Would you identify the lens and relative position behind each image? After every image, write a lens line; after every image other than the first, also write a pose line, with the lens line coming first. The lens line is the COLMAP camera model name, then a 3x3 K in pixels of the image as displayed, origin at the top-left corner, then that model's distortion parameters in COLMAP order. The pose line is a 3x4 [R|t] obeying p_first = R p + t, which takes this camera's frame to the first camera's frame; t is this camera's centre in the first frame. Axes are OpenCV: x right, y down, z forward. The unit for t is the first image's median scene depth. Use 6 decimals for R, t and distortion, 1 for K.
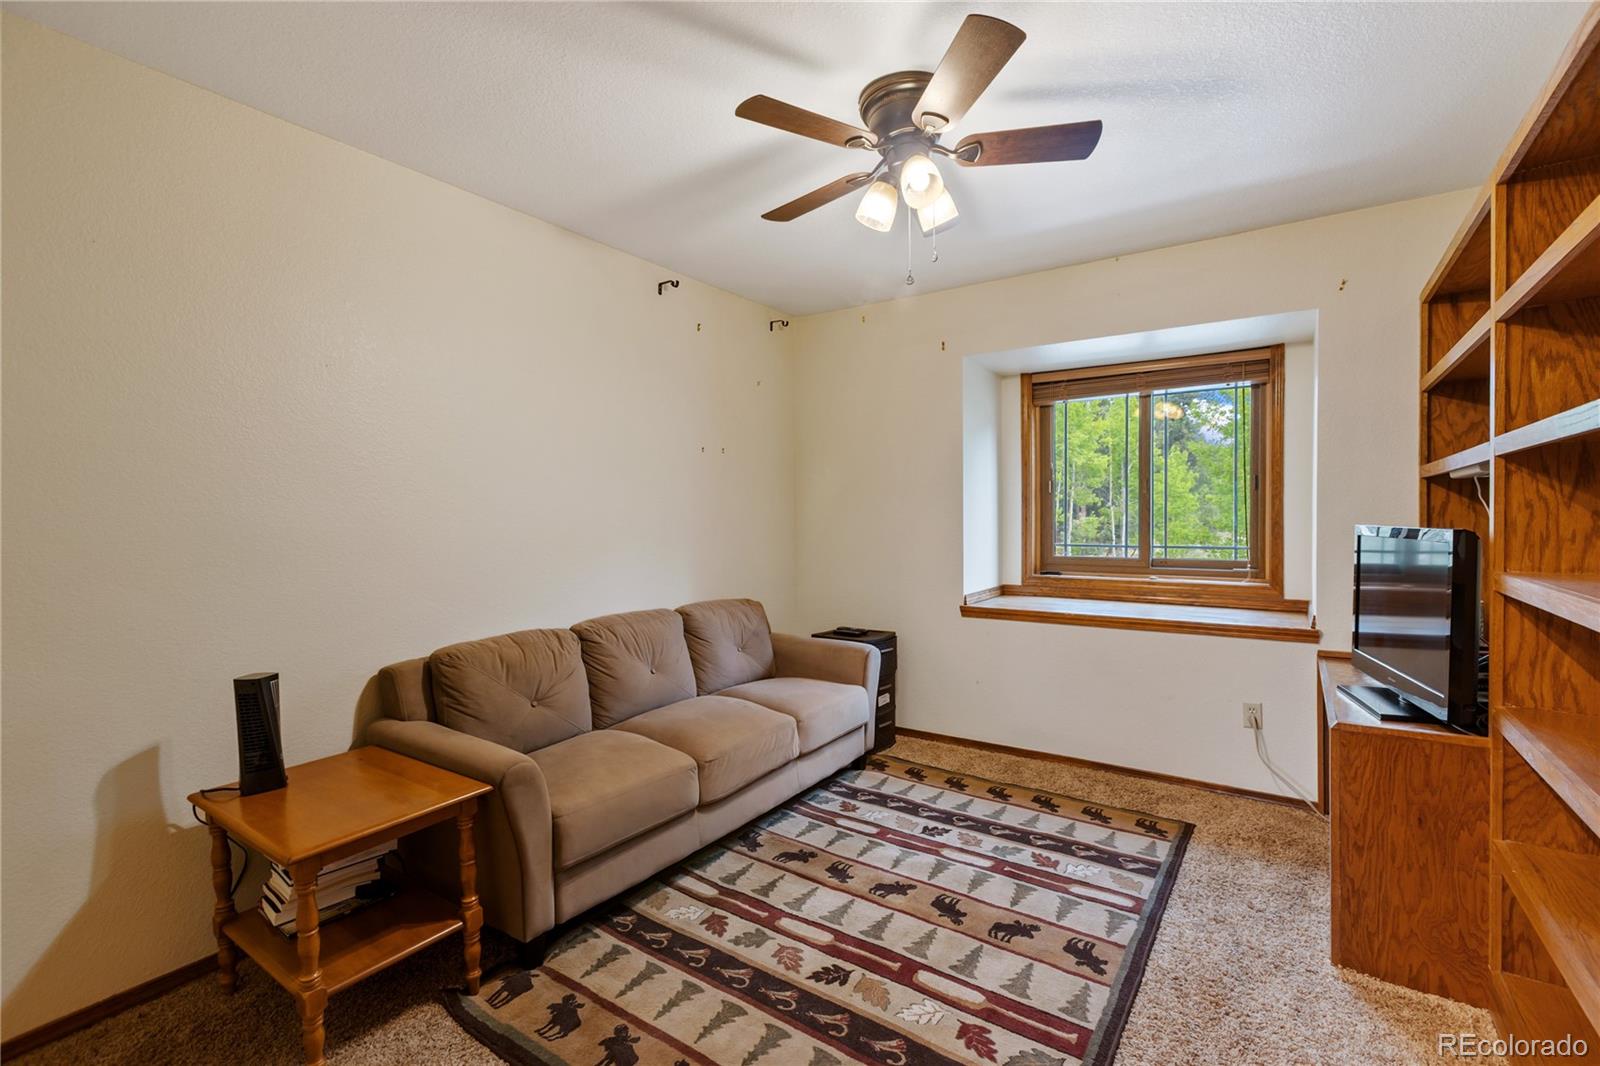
lens RADIAL K [[712.5, 0, 798.8], [0, 712.5, 532.4], [0, 0, 1]] dist [0.002643, -0.005065]
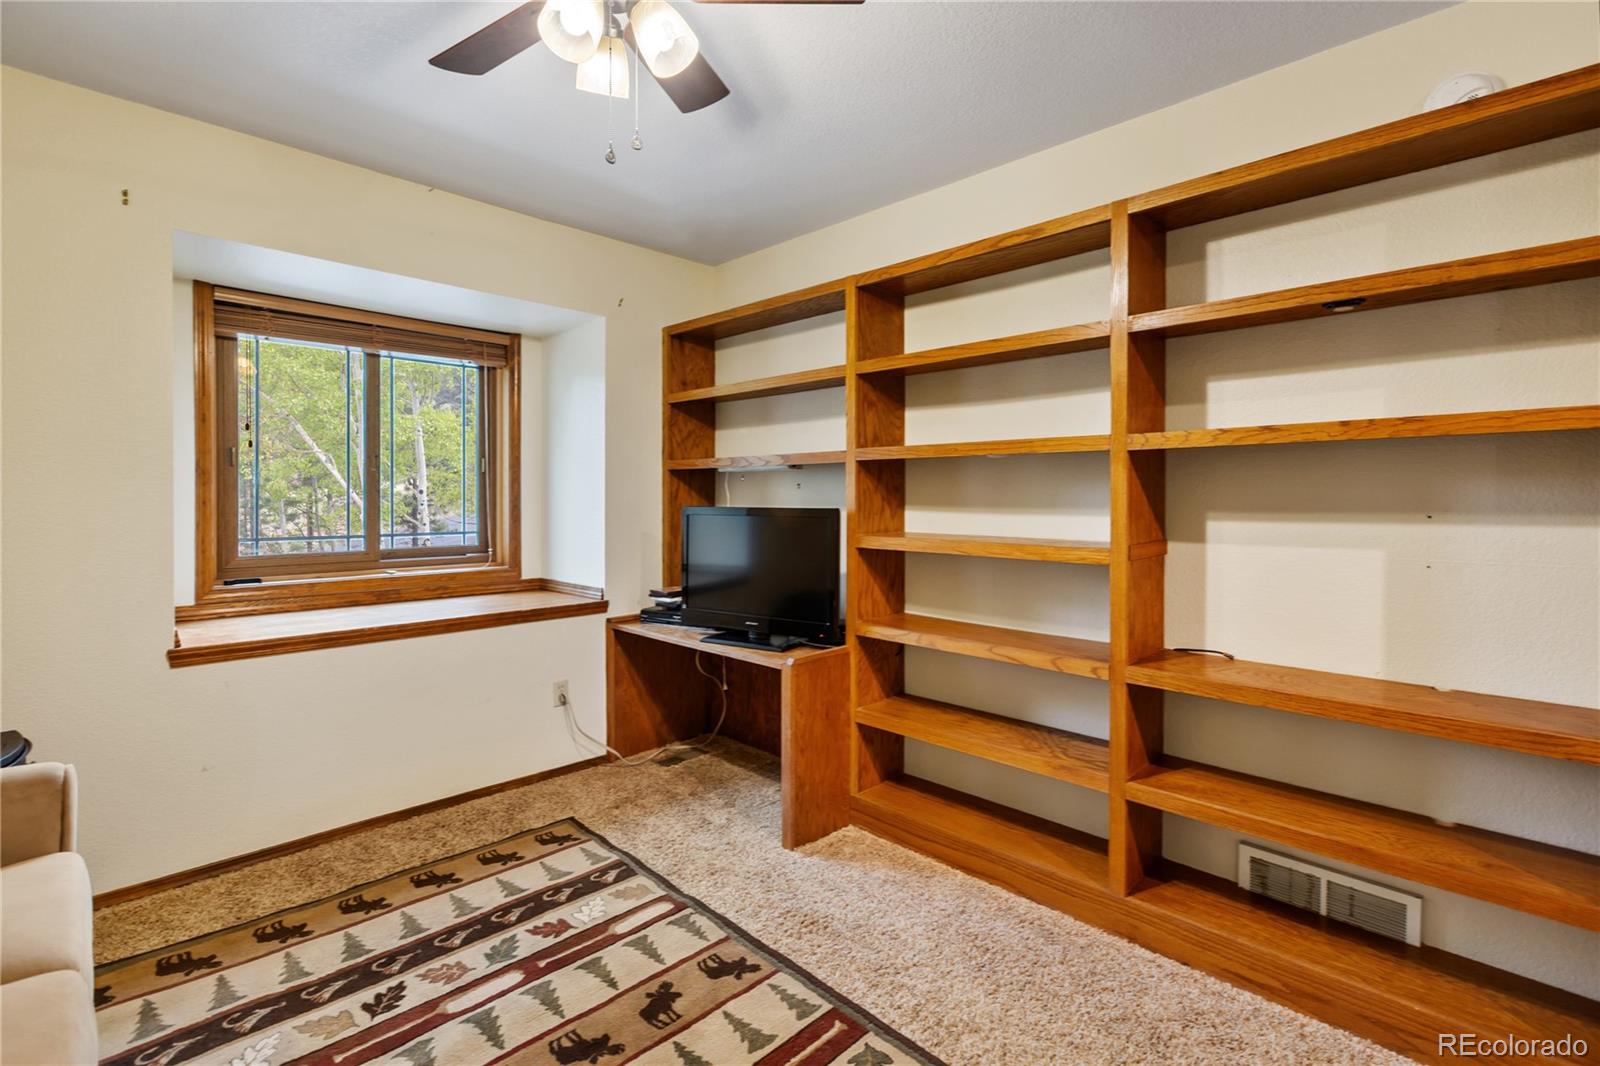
lens RADIAL K [[730.6, 0, 804.2], [0, 730.6, 504.2], [0, 0, 1]] dist [0.002327, -0.000618]
pose [[0.177042, -0.002140, 0.984201, -0.381932], [0.019390, 0.999811, -0.001314, -0.008650], [-0.984012, 0.019316, 0.177050, 0.524218]]
